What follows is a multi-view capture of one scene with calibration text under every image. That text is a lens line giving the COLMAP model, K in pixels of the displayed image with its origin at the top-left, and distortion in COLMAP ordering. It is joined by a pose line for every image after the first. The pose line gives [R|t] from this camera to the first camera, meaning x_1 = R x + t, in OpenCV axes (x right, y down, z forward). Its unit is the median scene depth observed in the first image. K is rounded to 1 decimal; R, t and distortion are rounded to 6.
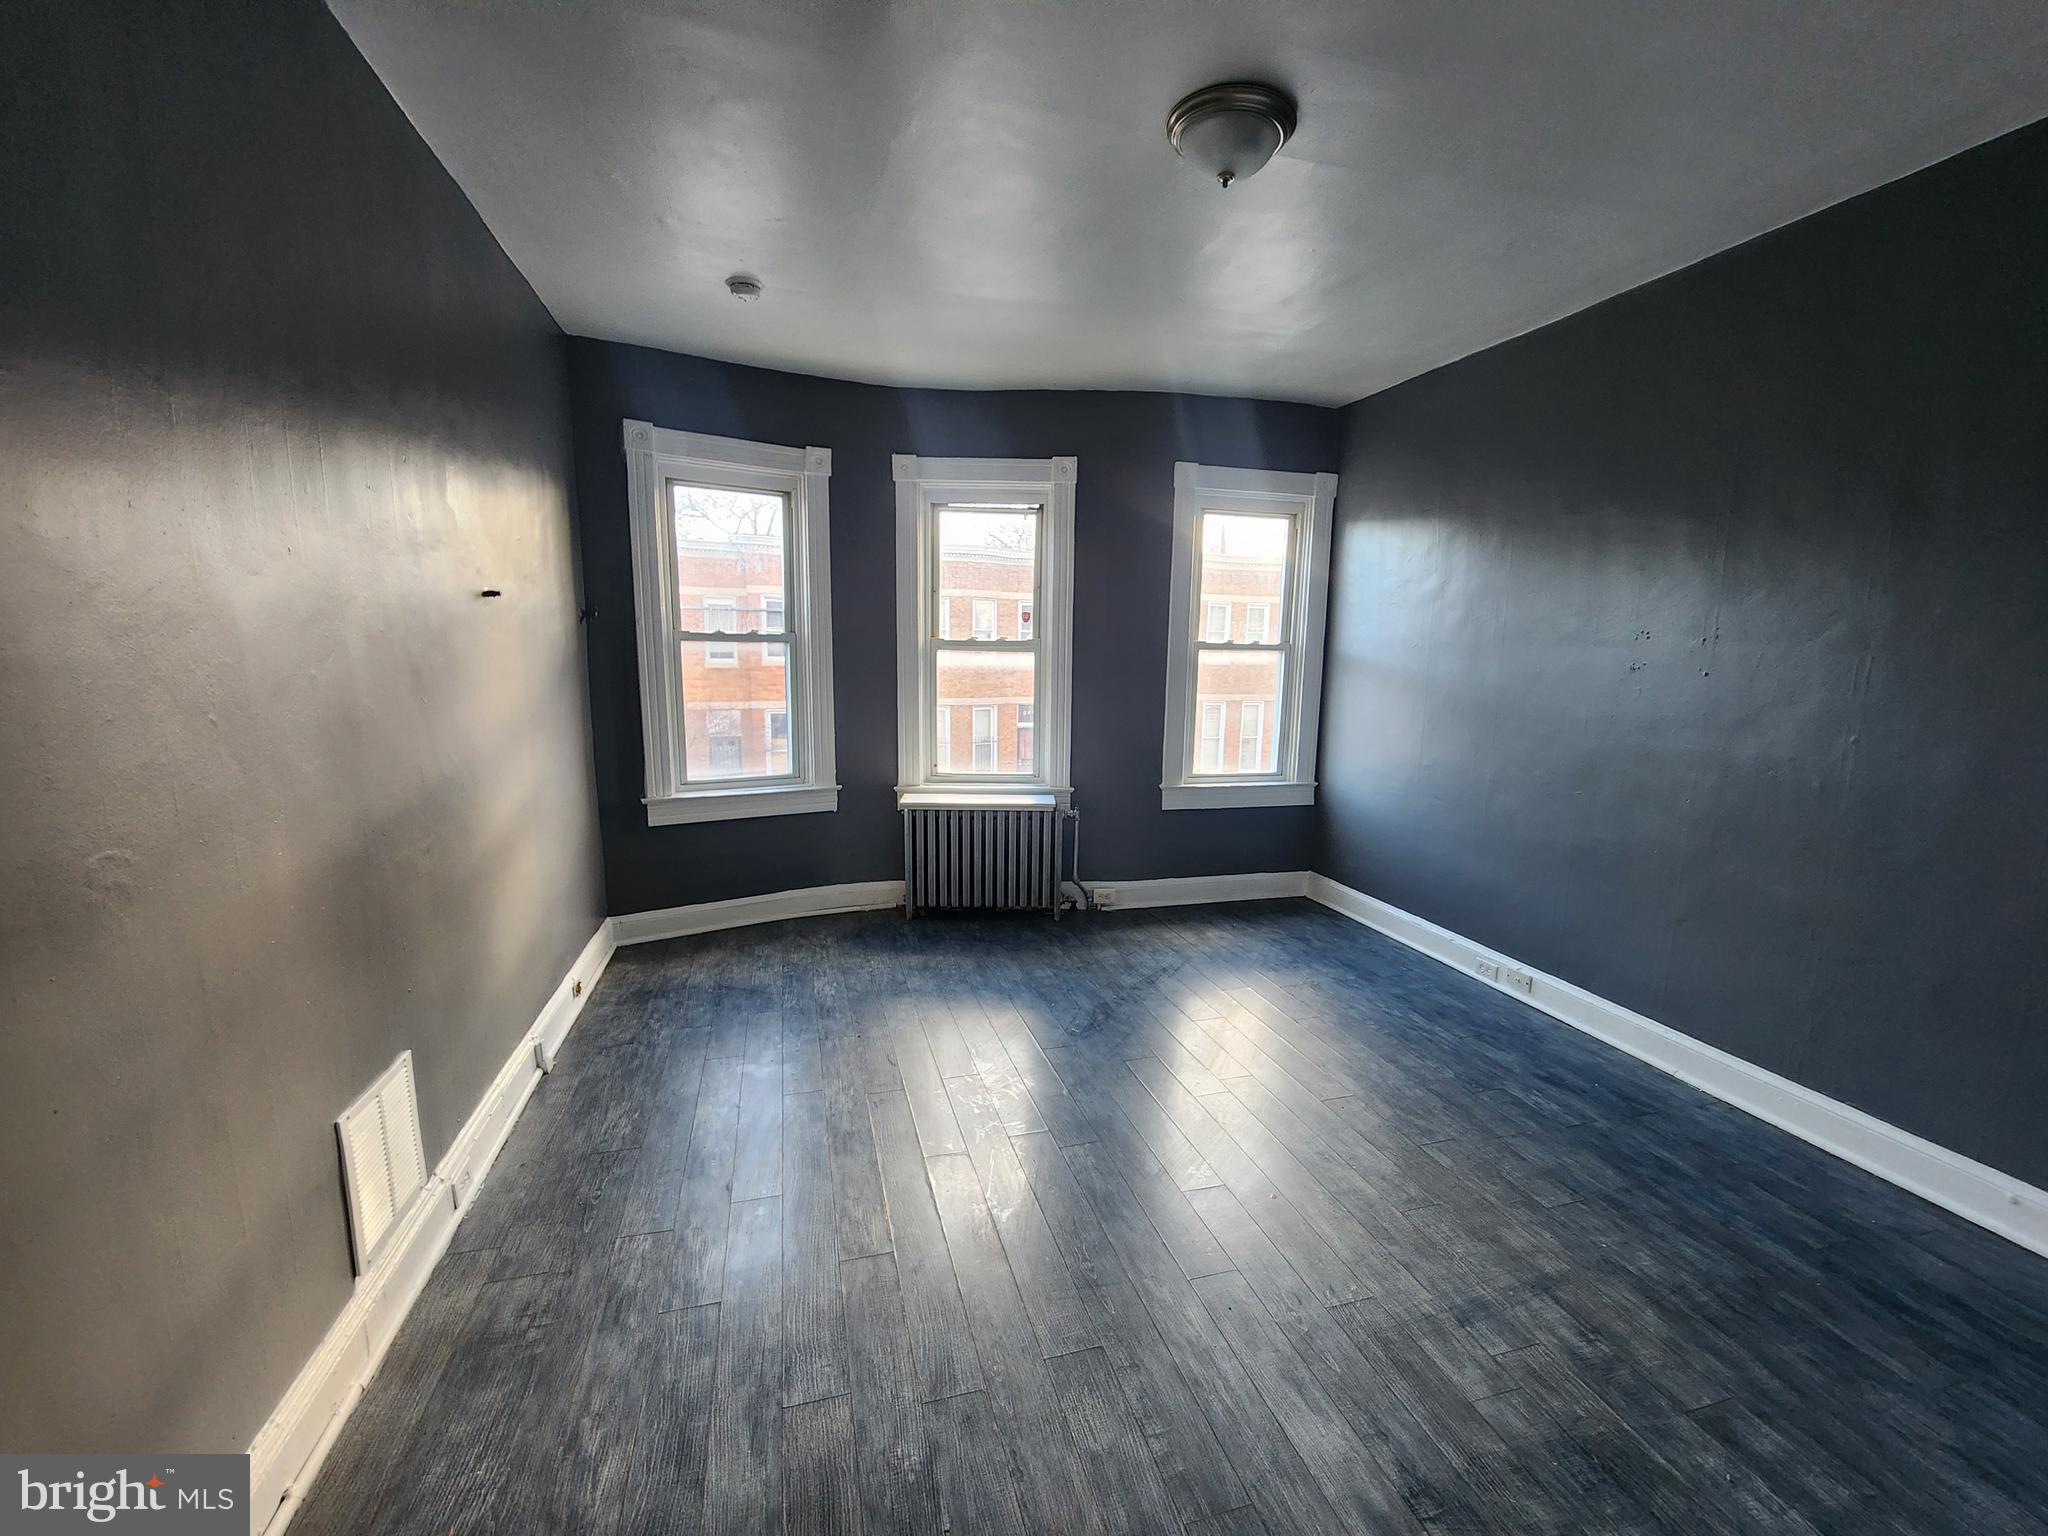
lens RADIAL K [[837.8, 0, 1034.2], [0, 837.8, 769.9], [0, 0, 1]] dist [-0.003290, 0.001349]
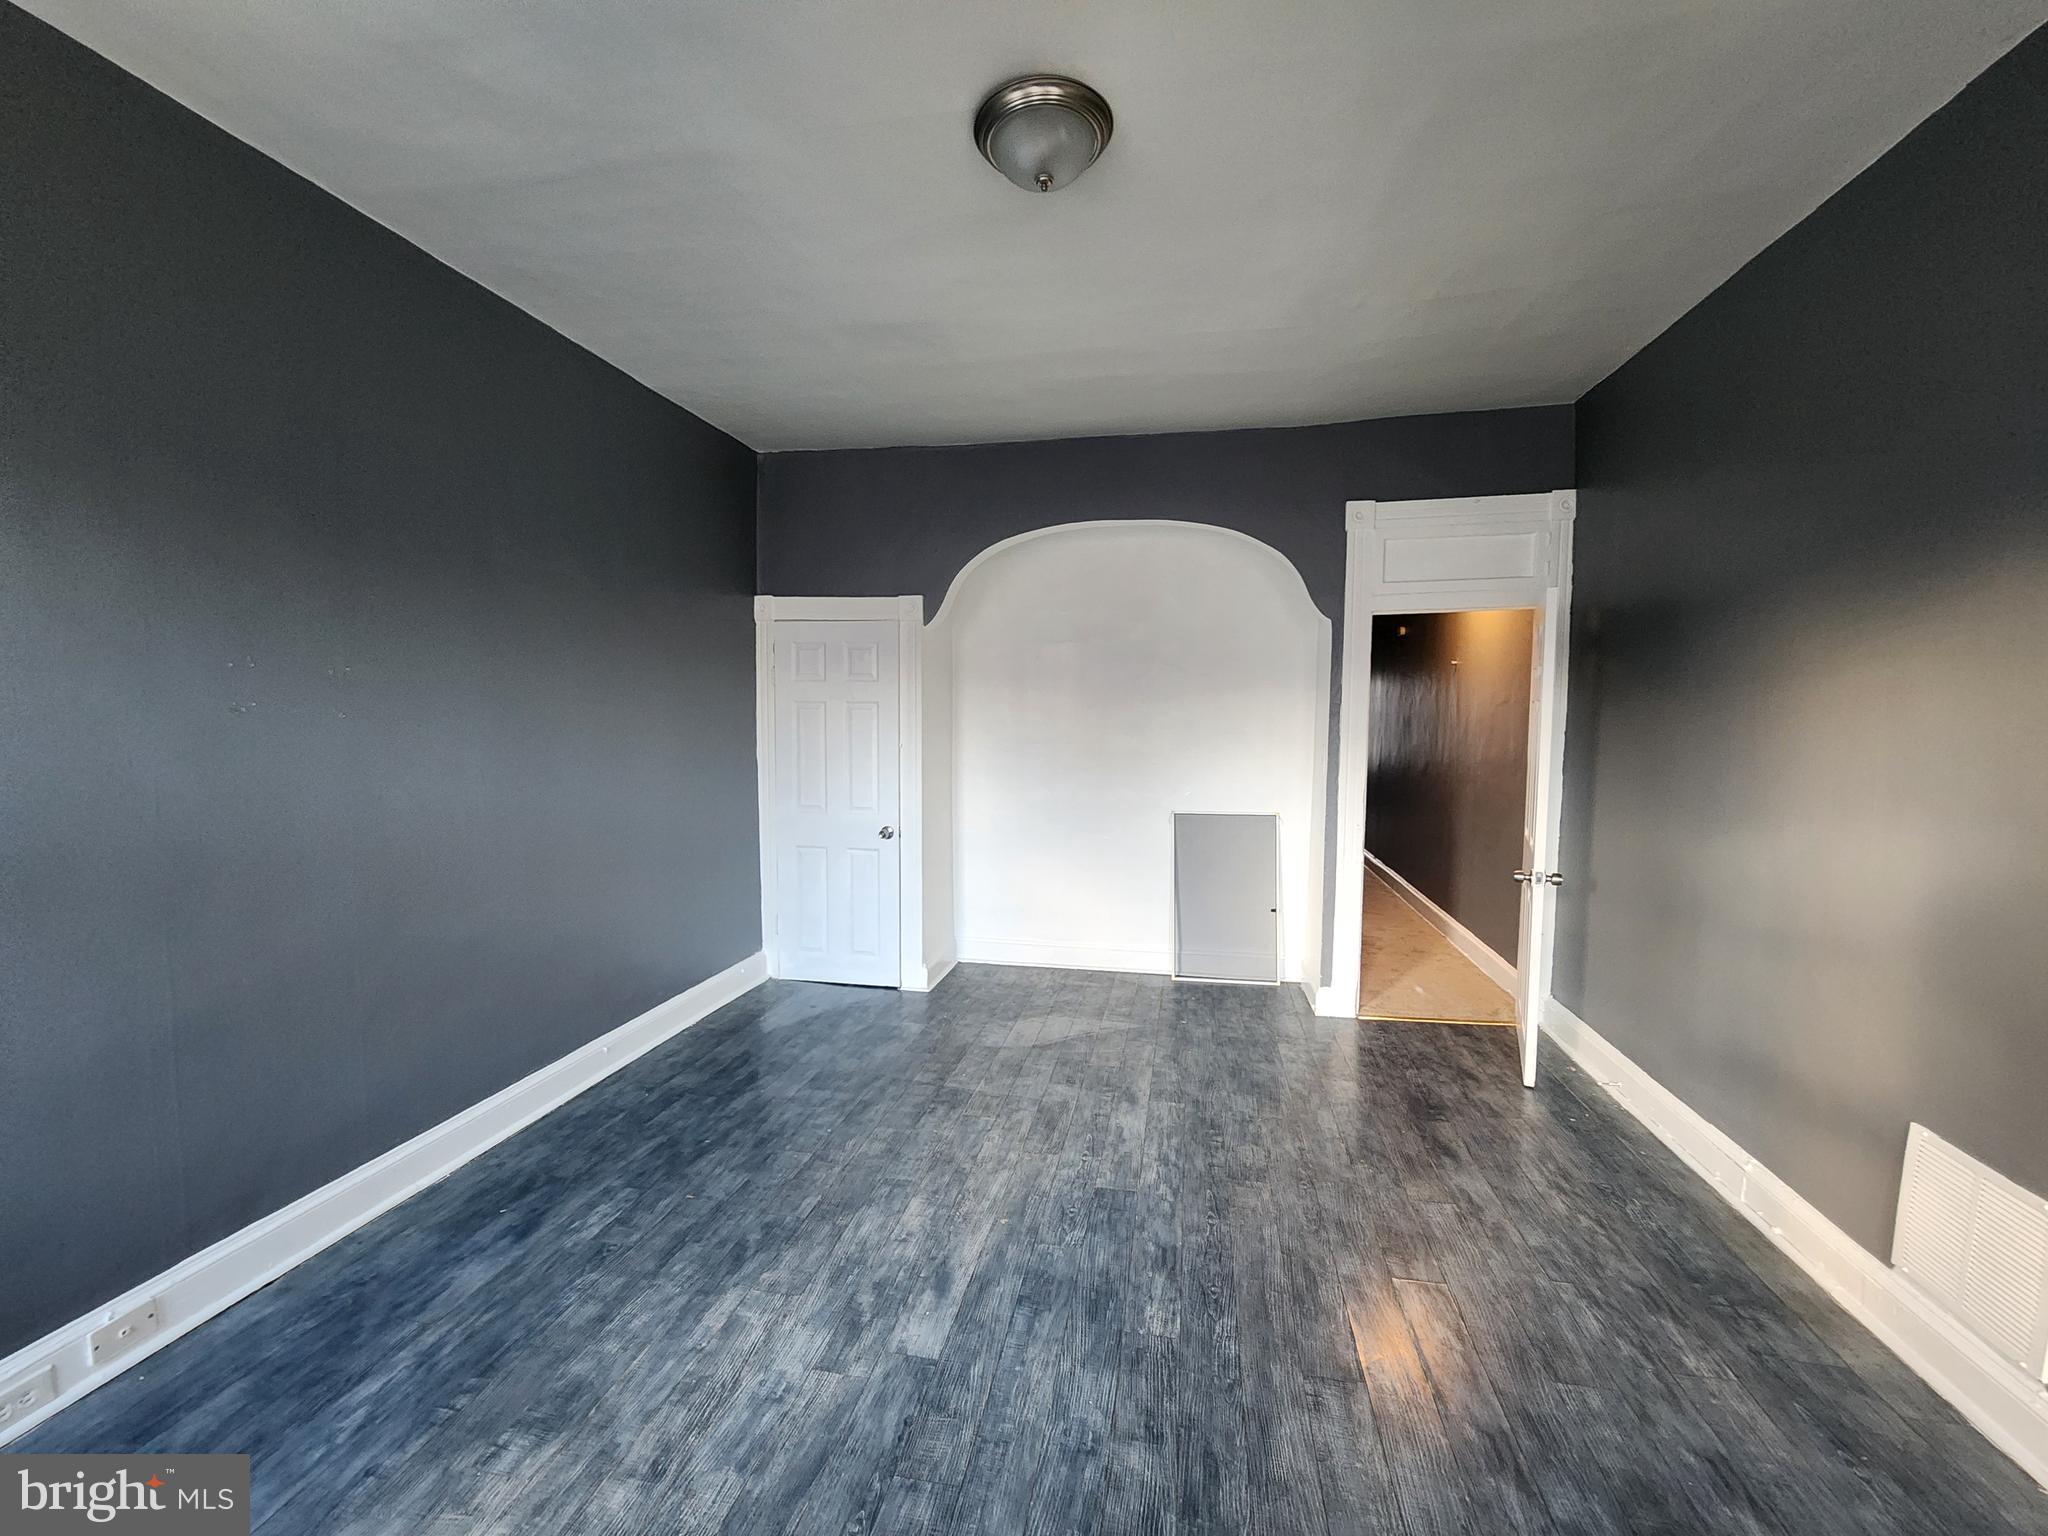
lens RADIAL K [[837.8, 0, 1034.2], [0, 837.8, 769.9], [0, 0, 1]] dist [-0.003290, 0.001349]
pose [[-0.890150, -0.047162, 0.453219, -0.175334], [0.049613, 0.978685, 0.199286, -0.220957], [-0.452958, 0.199880, -0.868837, 1.615978]]
